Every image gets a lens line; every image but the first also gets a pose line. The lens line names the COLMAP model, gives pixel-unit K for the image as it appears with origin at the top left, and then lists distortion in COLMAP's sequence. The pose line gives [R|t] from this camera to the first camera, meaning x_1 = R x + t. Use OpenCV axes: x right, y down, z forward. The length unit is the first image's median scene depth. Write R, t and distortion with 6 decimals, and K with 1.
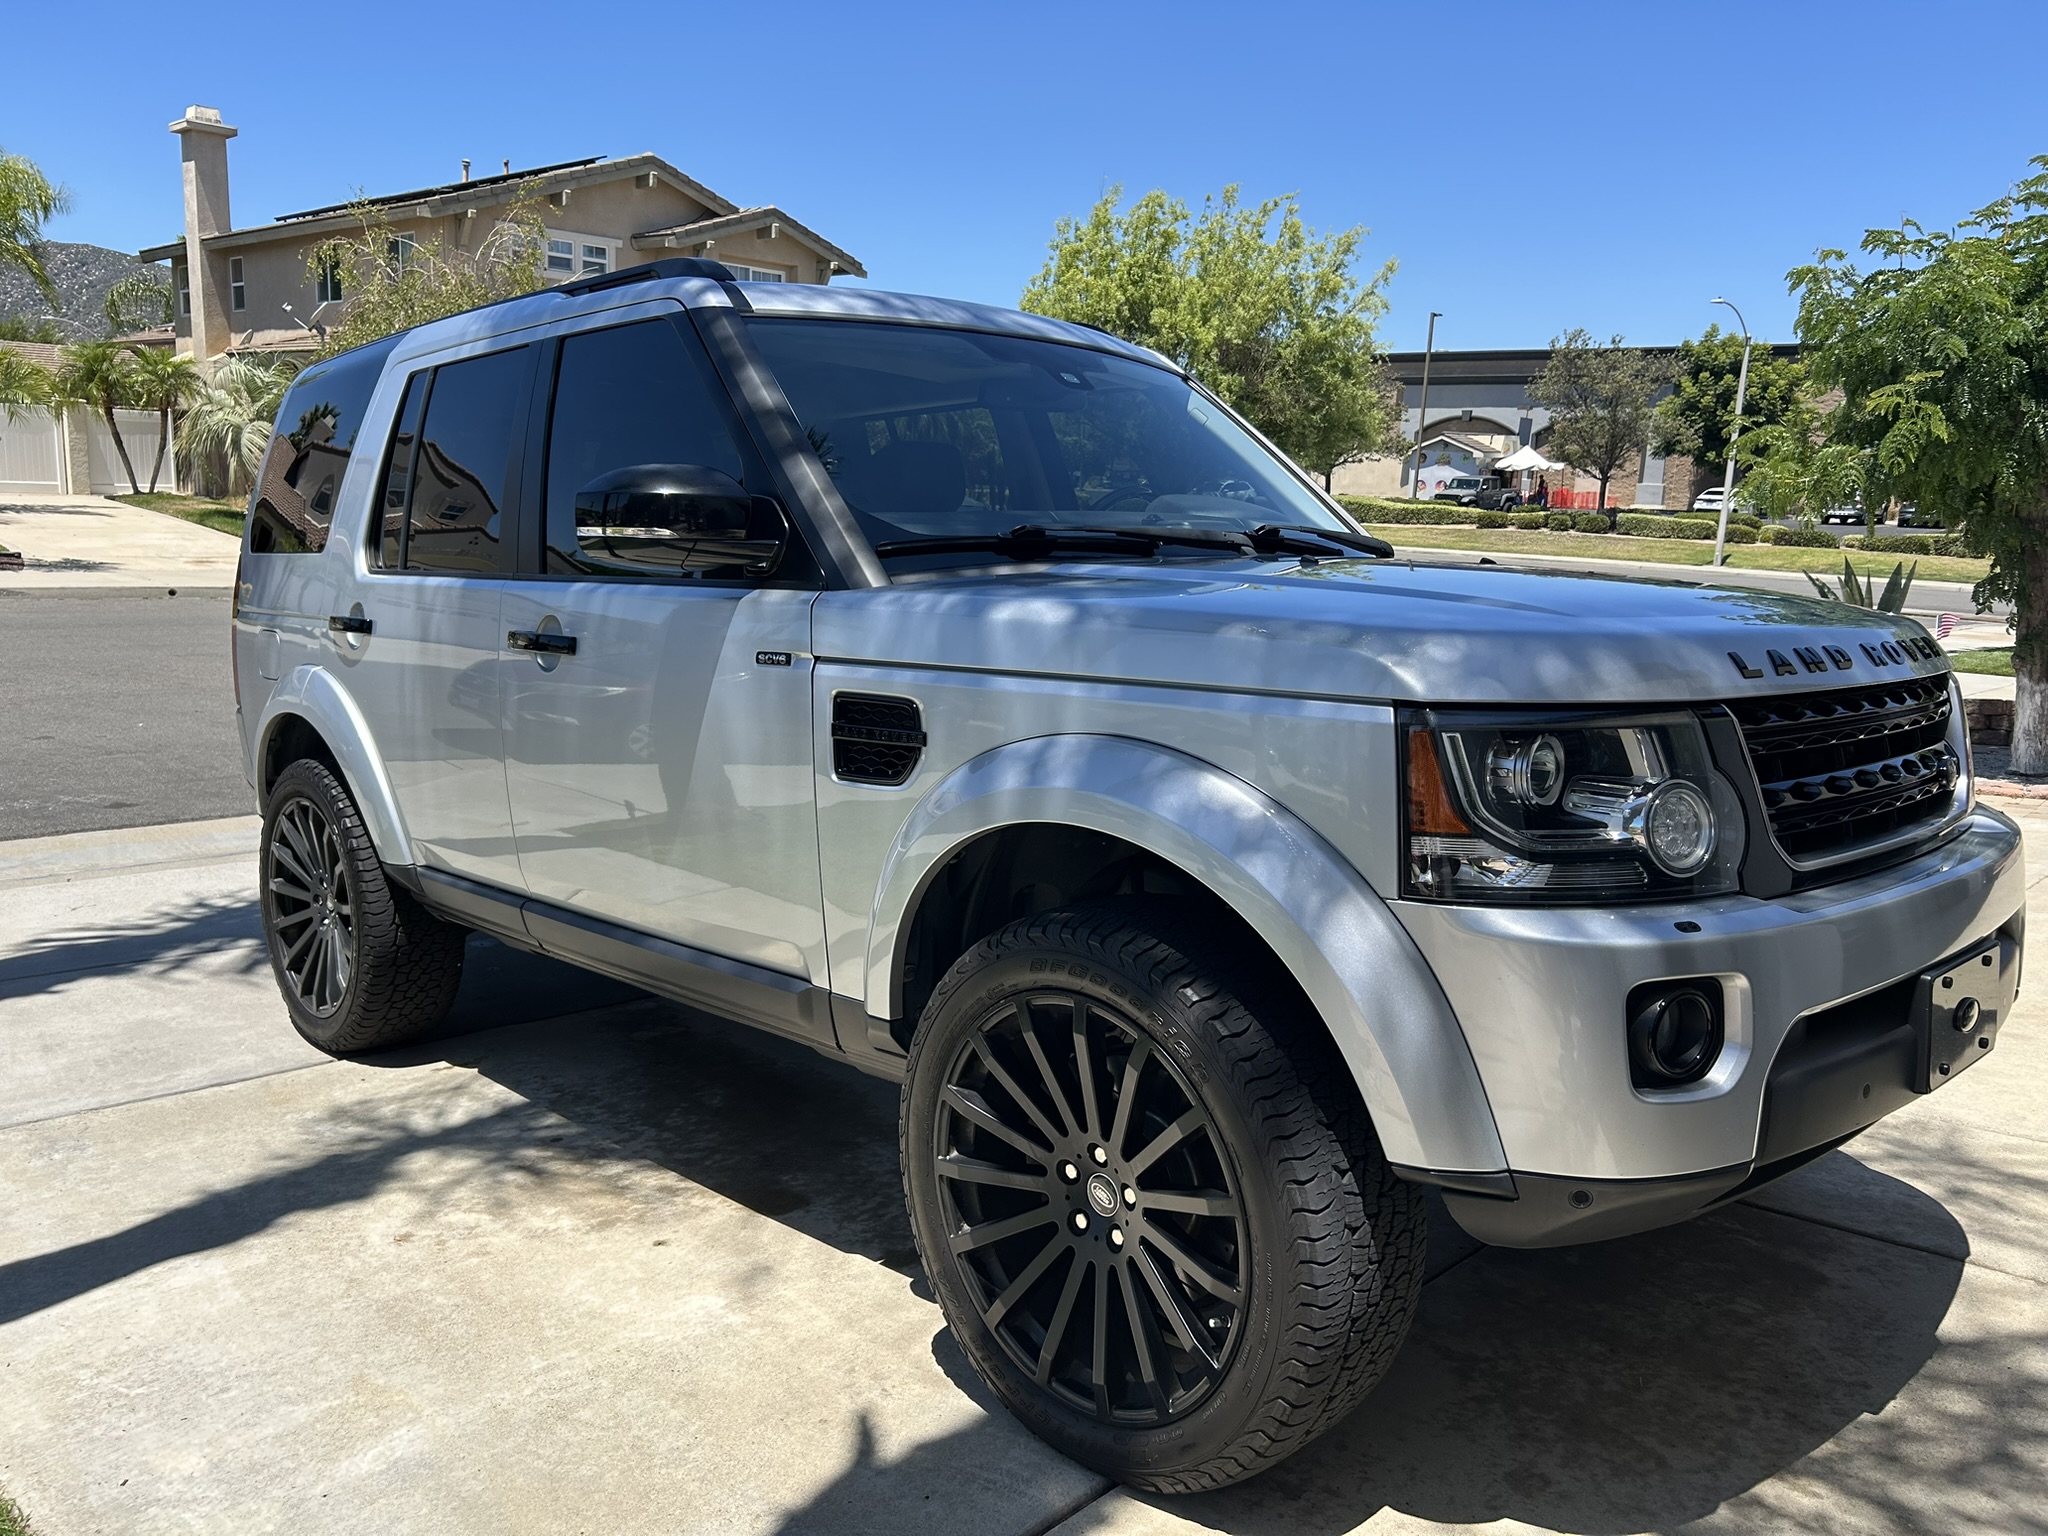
lens RADIAL K [[1567.7, 0, 1019.9], [0, 1567.7, 767.0], [0, 0, 1]] dist [0.018115, -0.004928]
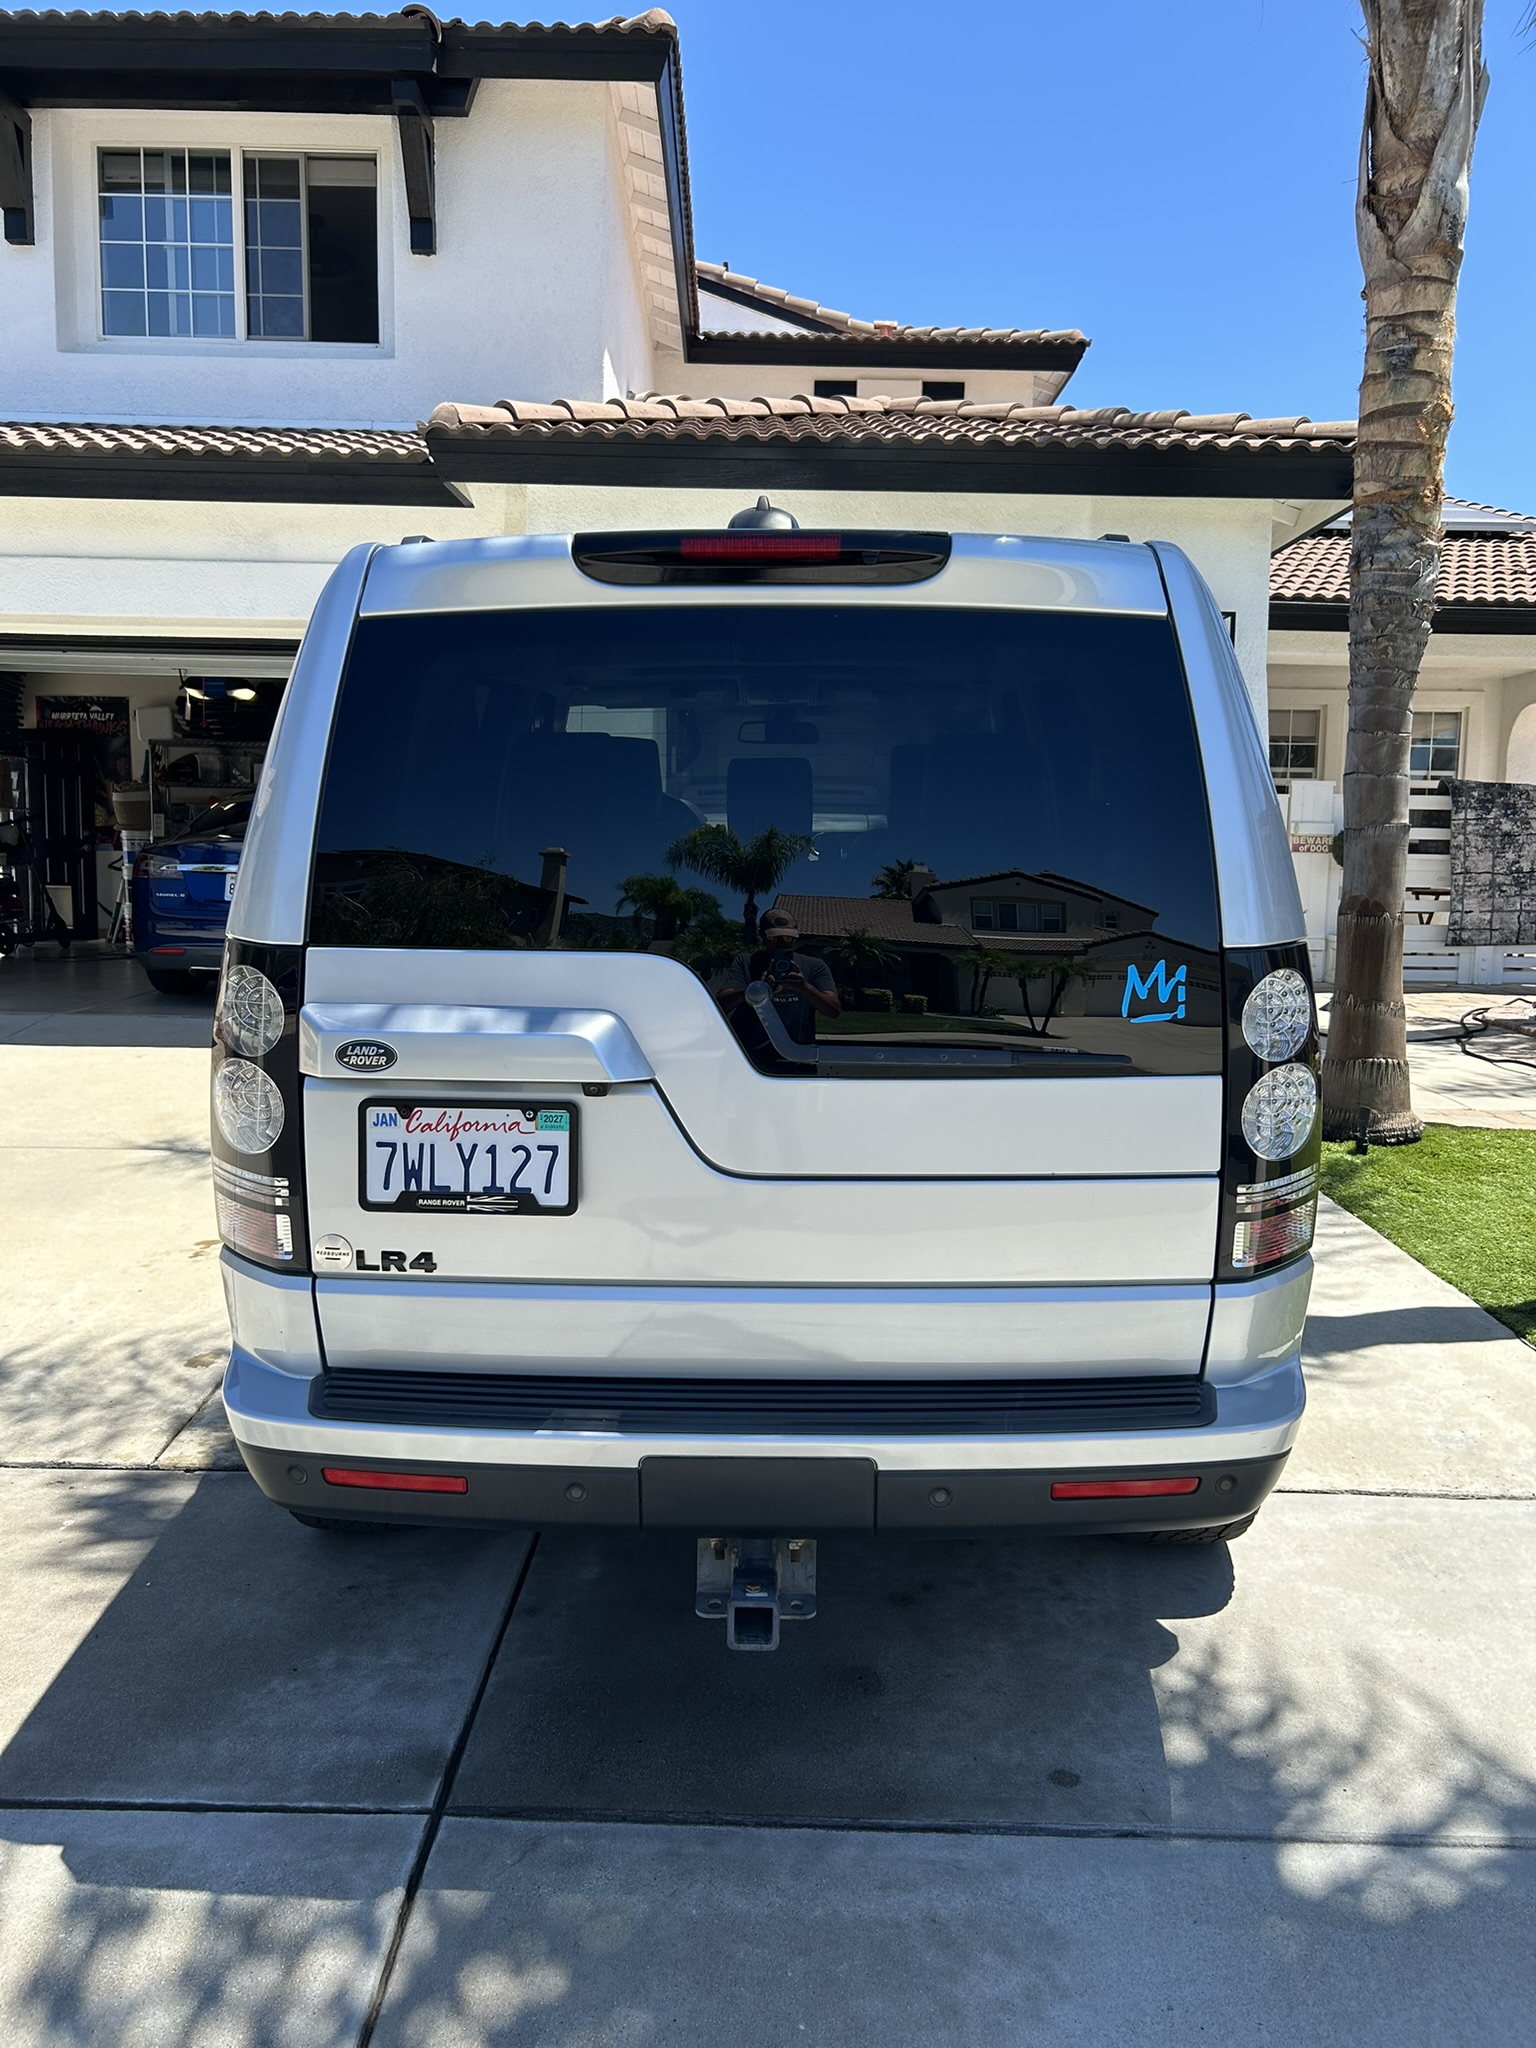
lens RADIAL K [[1553.1, 0, 758.3], [0, 1553.1, 1037.9], [0, 0, 1]] dist [0.037543, -0.041903]
pose [[-0.708889, -0.124567, 0.694233, -0.989858], [0.091481, 0.959728, 0.265618, -0.347581], [-0.699362, 0.251803, -0.668945, 2.005048]]
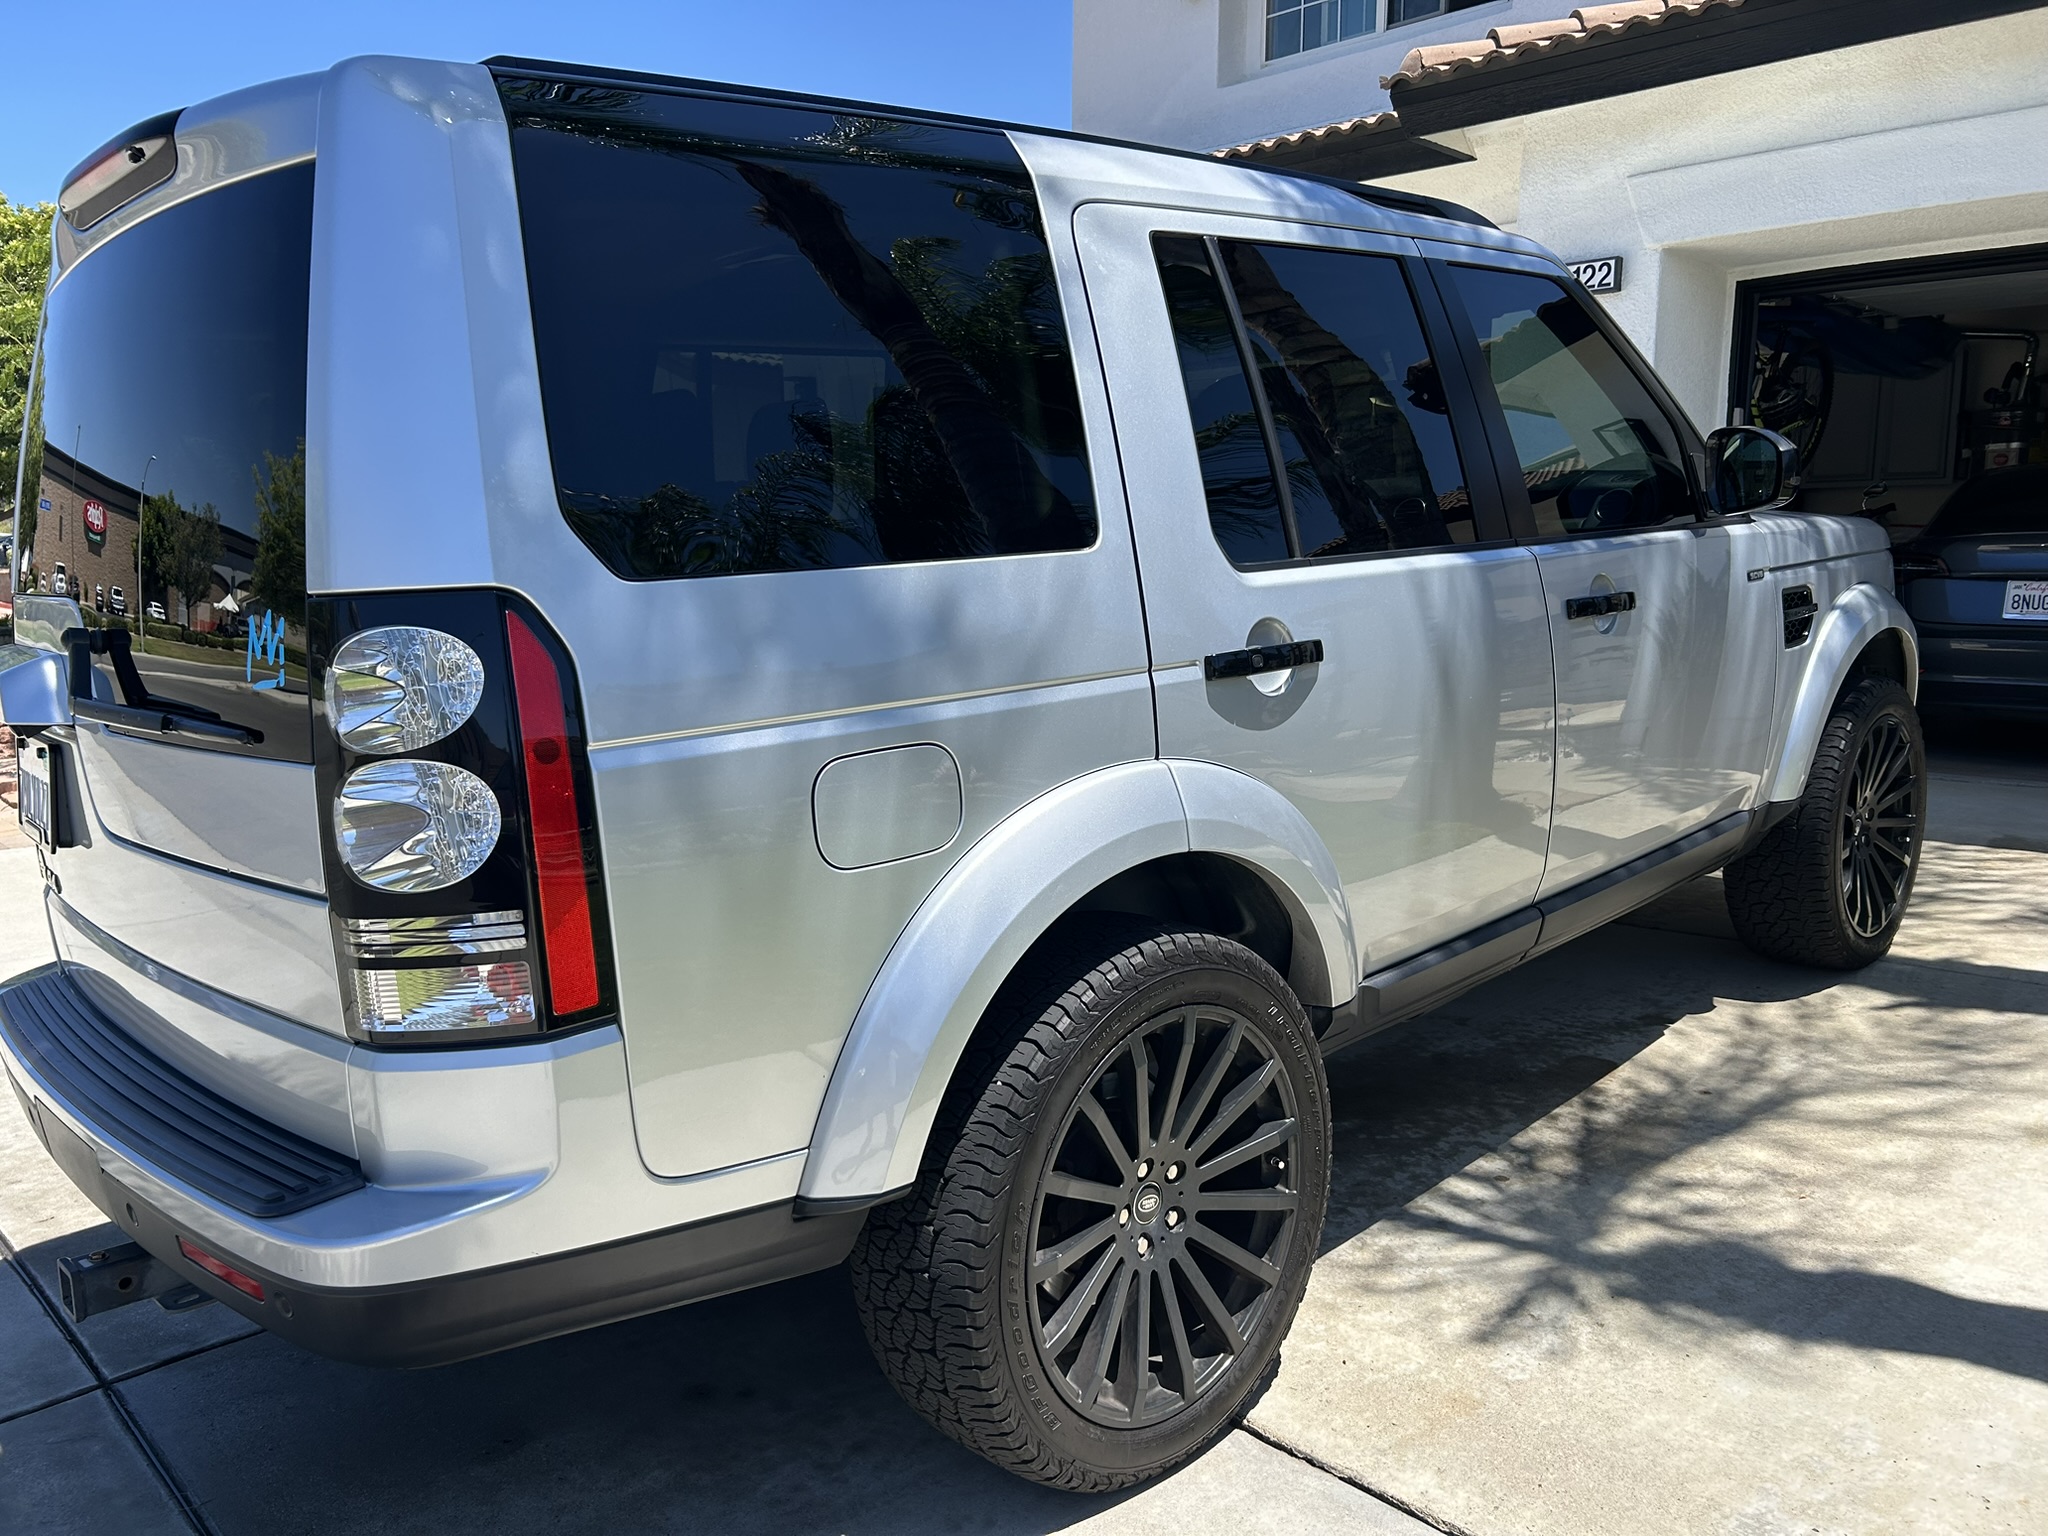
lens RADIAL K [[1553.1, 0, 1034.7], [0, 1553.1, 768.2], [0, 0, 1]] dist [0.037543, -0.041903]
pose [[-0.011918, -0.162668, 0.986609, -1.155084], [0.180148, 0.970185, 0.162136, -0.183776], [-0.983567, 0.179668, 0.017741, 1.233684]]
